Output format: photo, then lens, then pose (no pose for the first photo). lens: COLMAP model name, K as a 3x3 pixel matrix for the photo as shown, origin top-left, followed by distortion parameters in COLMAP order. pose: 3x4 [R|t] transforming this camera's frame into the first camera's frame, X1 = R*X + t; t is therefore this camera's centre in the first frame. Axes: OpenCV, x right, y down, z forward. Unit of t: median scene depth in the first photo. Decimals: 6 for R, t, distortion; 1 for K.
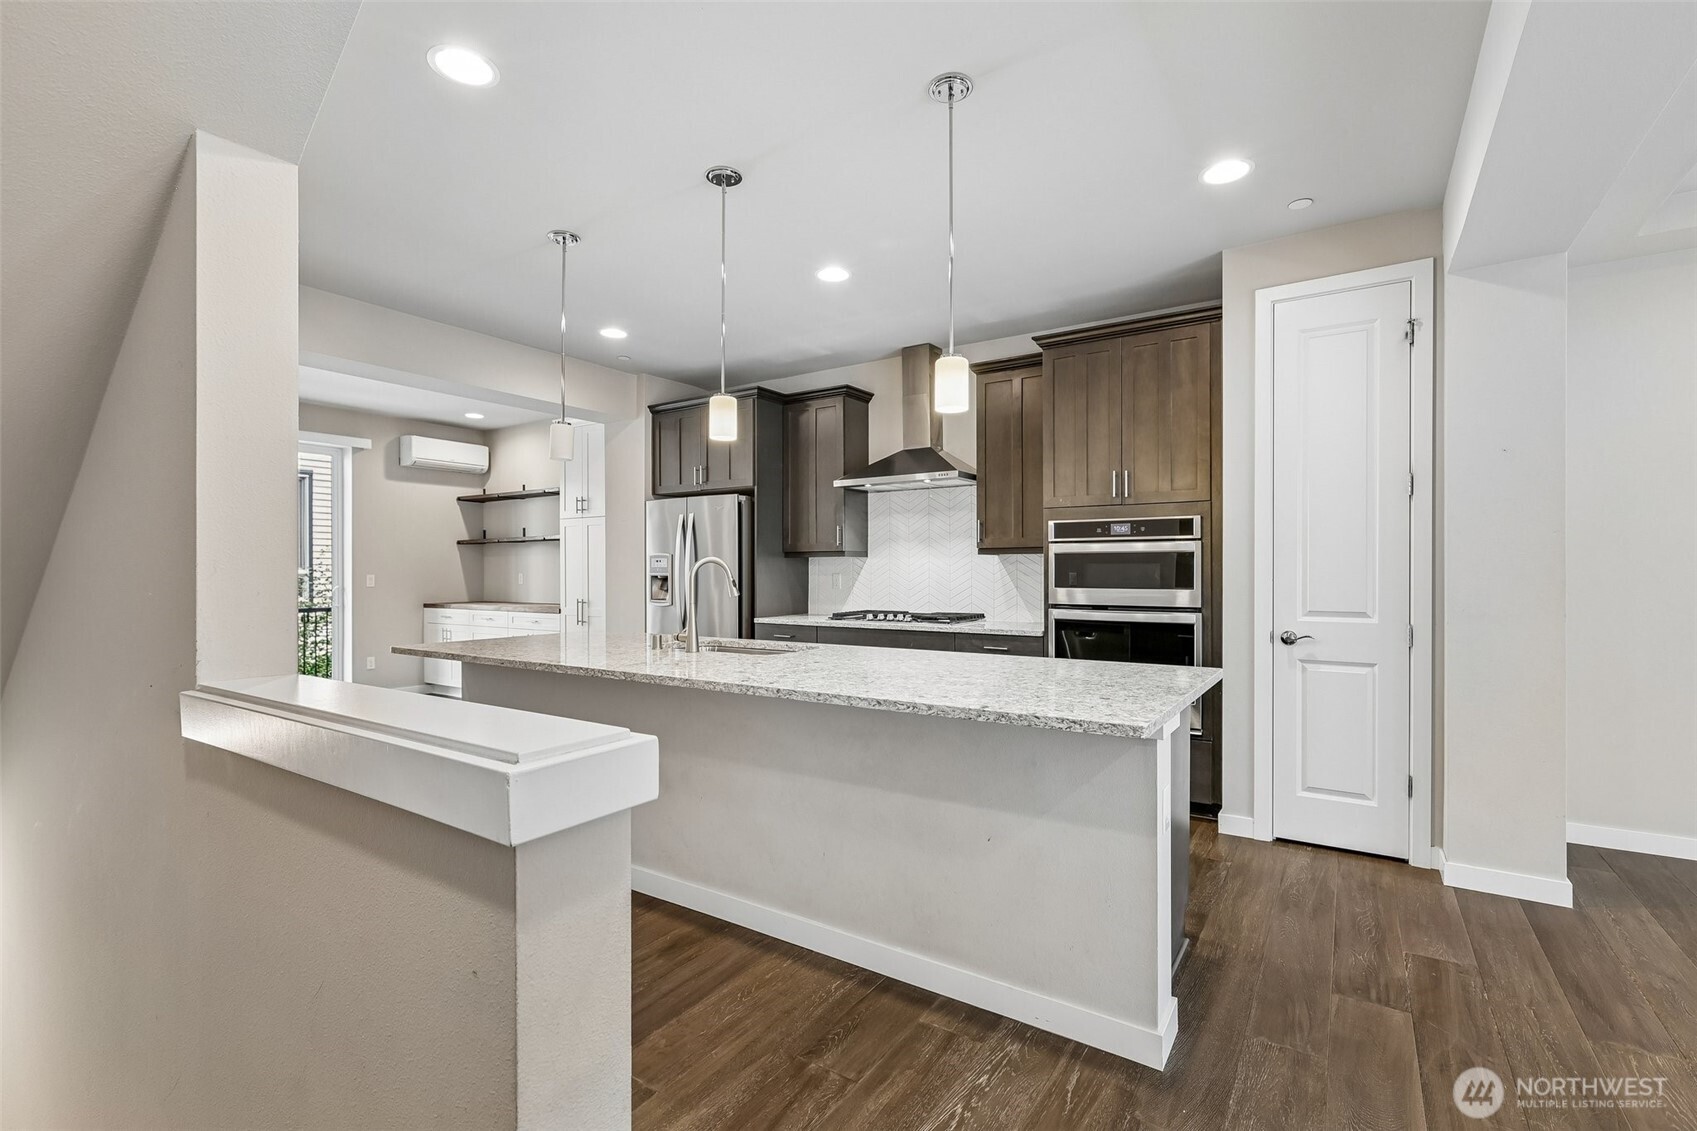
lens RADIAL K [[760.7, 0, 851.0], [0, 760.7, 573.5], [0, 0, 1]] dist [-0.005444, 0.004423]
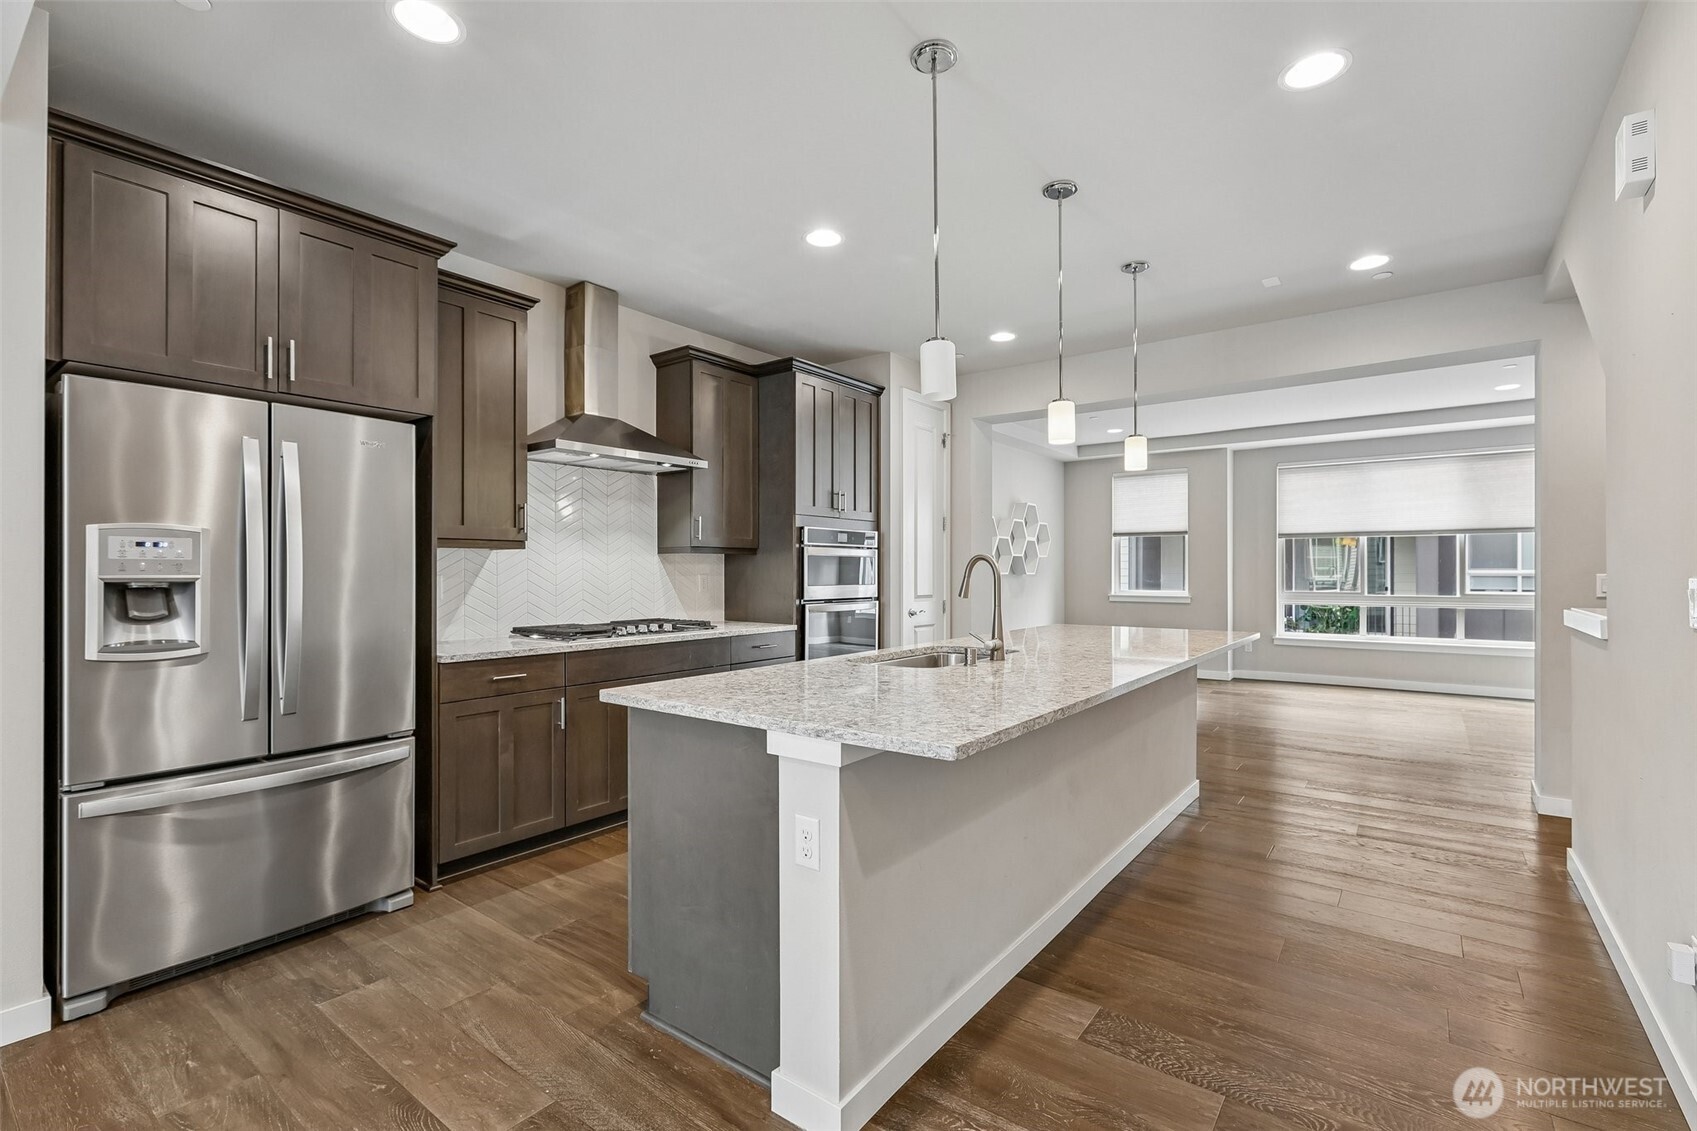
lens RADIAL K [[760.7, 0, 859.1], [0, 760.7, 570.4], [0, 0, 1]] dist [-0.005444, 0.004423]
pose [[0.056957, 0.004280, 0.998367, -0.664958], [0.006727, 0.999966, -0.004670, 0.001563], [-0.998354, 0.006982, 0.056927, 0.665491]]
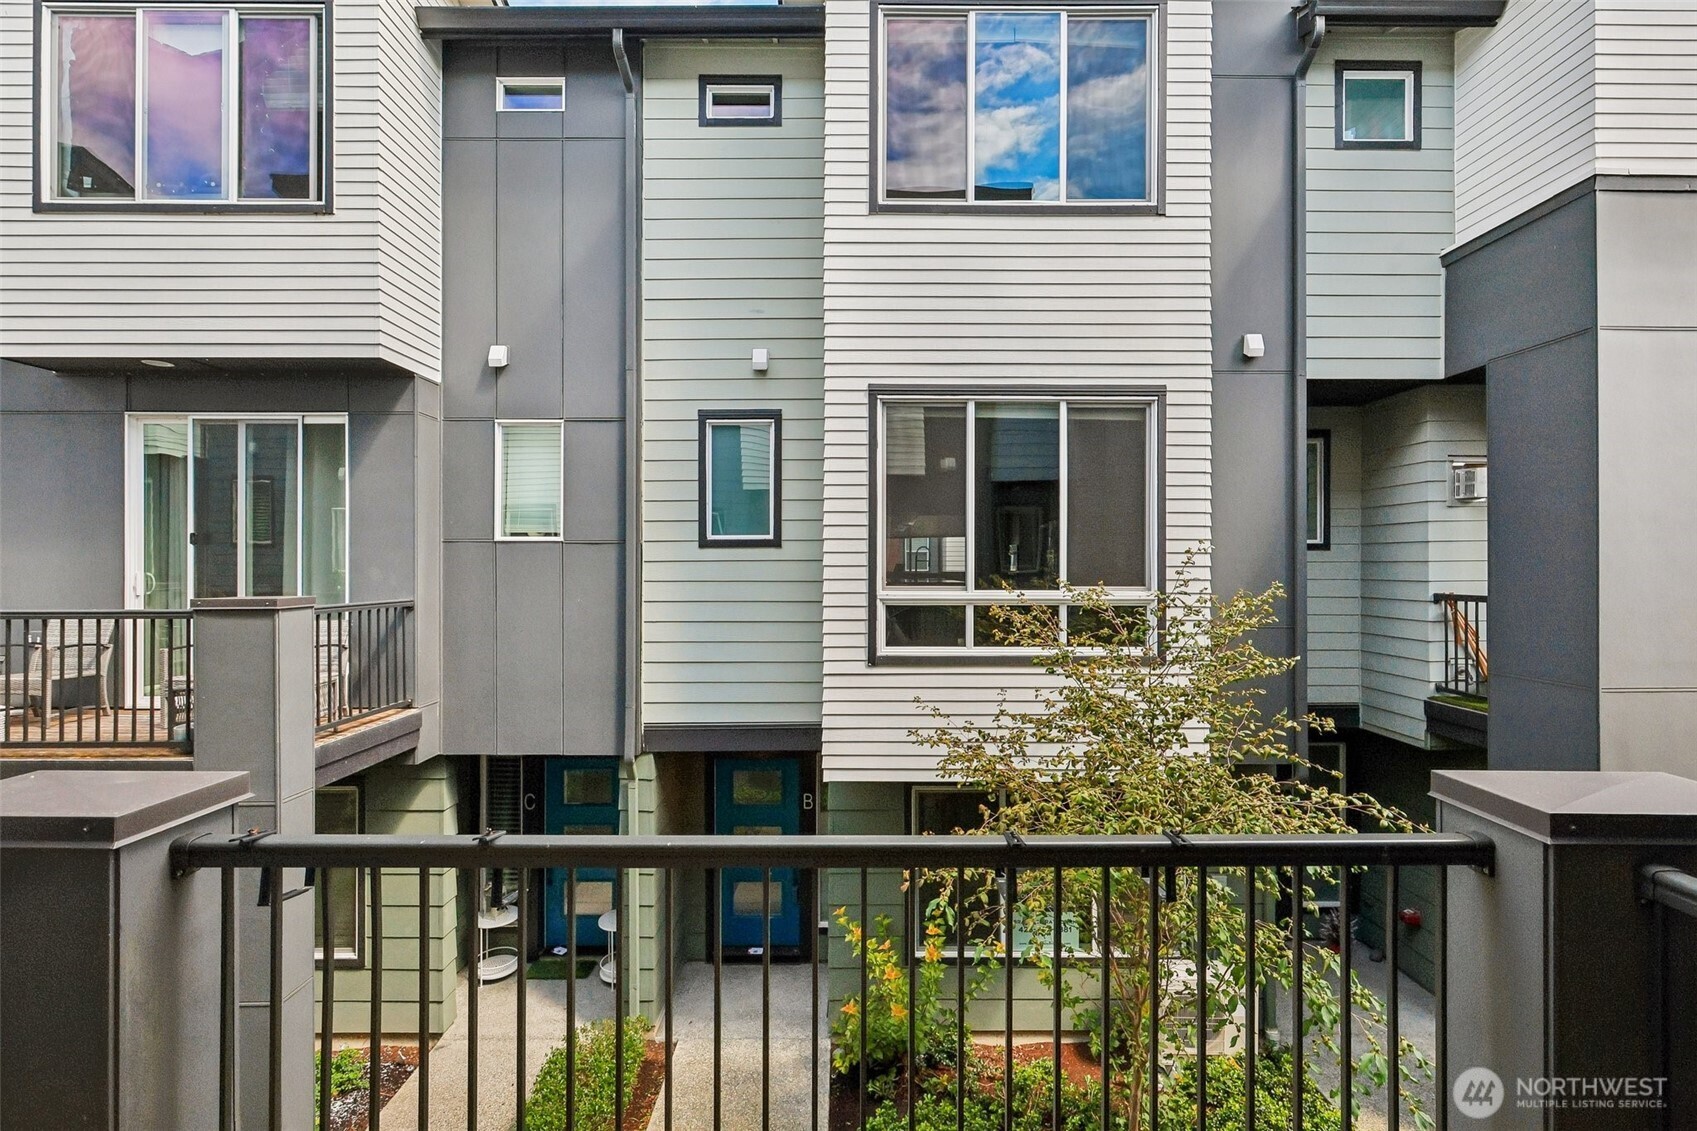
lens RADIAL K [[760.7, 0, 842.4], [0, 760.7, 566.0], [0, 0, 1]] dist [-0.005444, 0.004423]
pose [[0.537872, 0.007008, -0.842998, -0.933715], [-0.007967, 0.999963, 0.003229, -0.047692], [0.842989, 0.004980, 0.537908, 1.288379]]
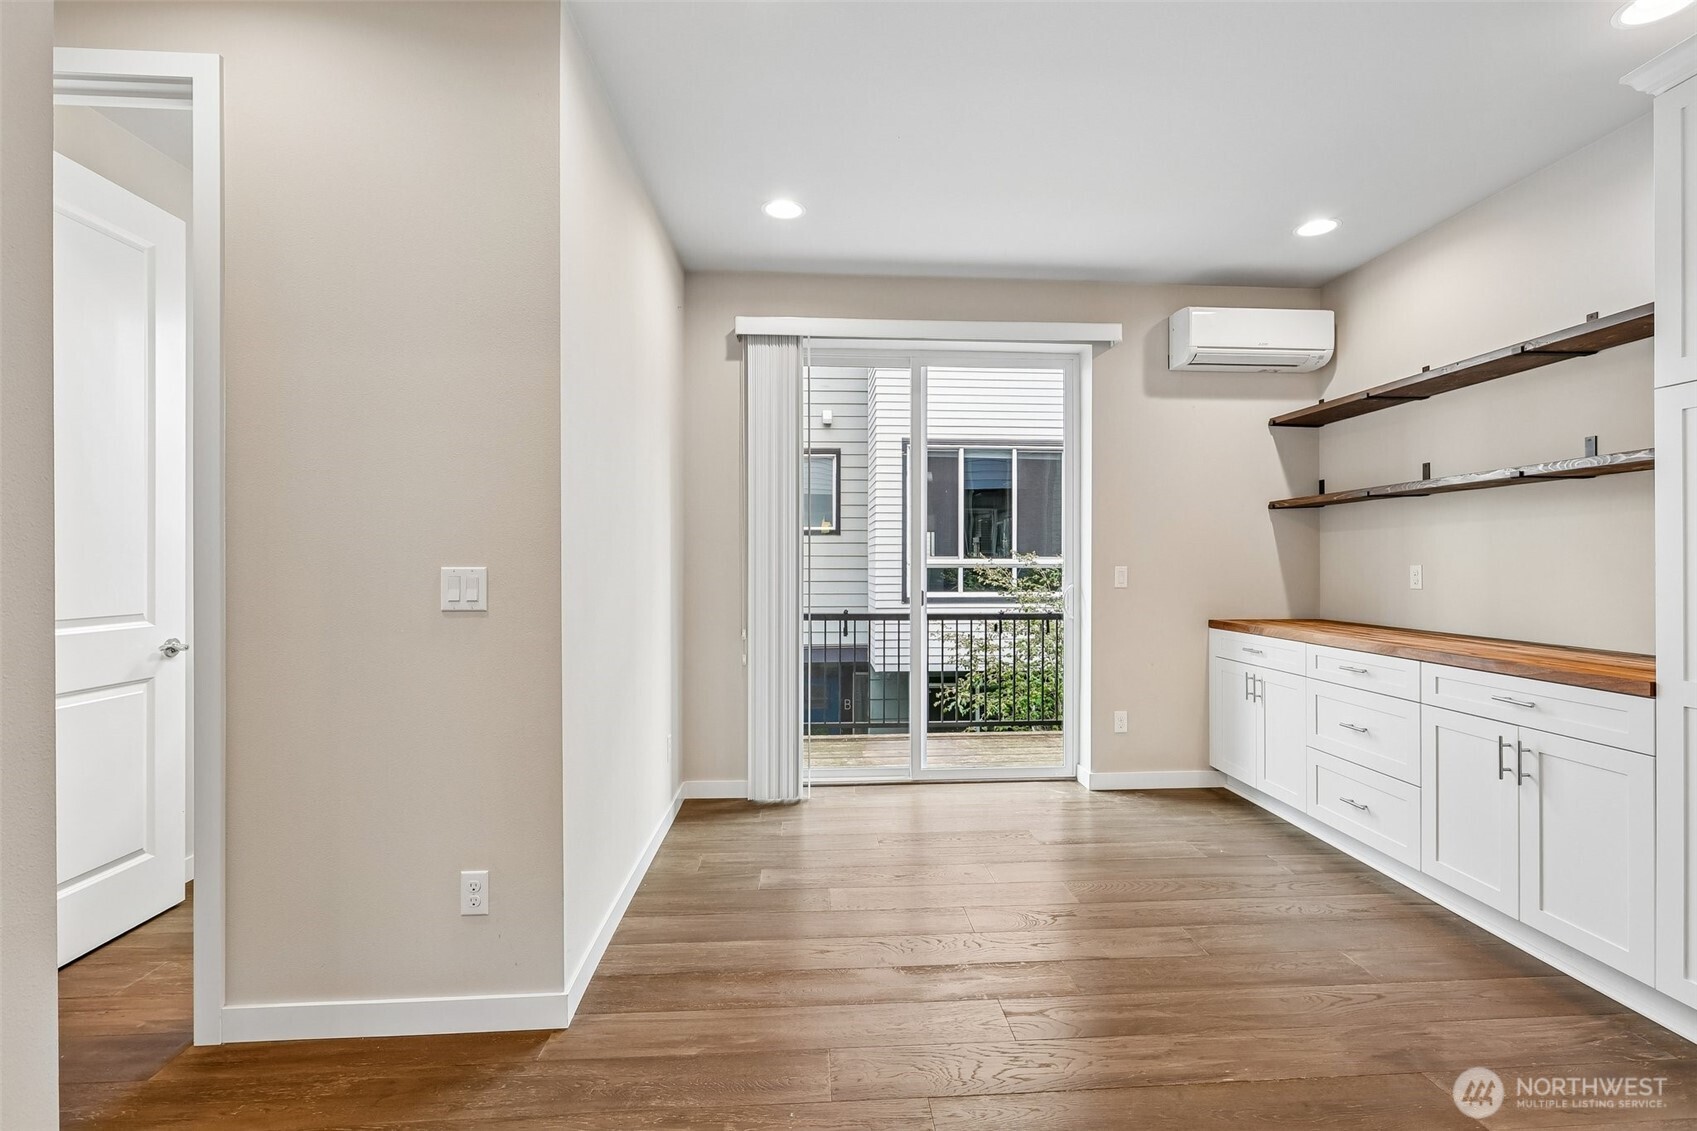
lens RADIAL K [[760.7, 0, 864.8], [0, 760.7, 560.8], [0, 0, 1]] dist [-0.005444, 0.004423]
pose [[0.610803, 0.001111, -0.791782, -0.414151], [-0.004819, 0.999986, -0.002314, 0.000410], [0.791768, 0.005229, 0.610800, 0.694103]]
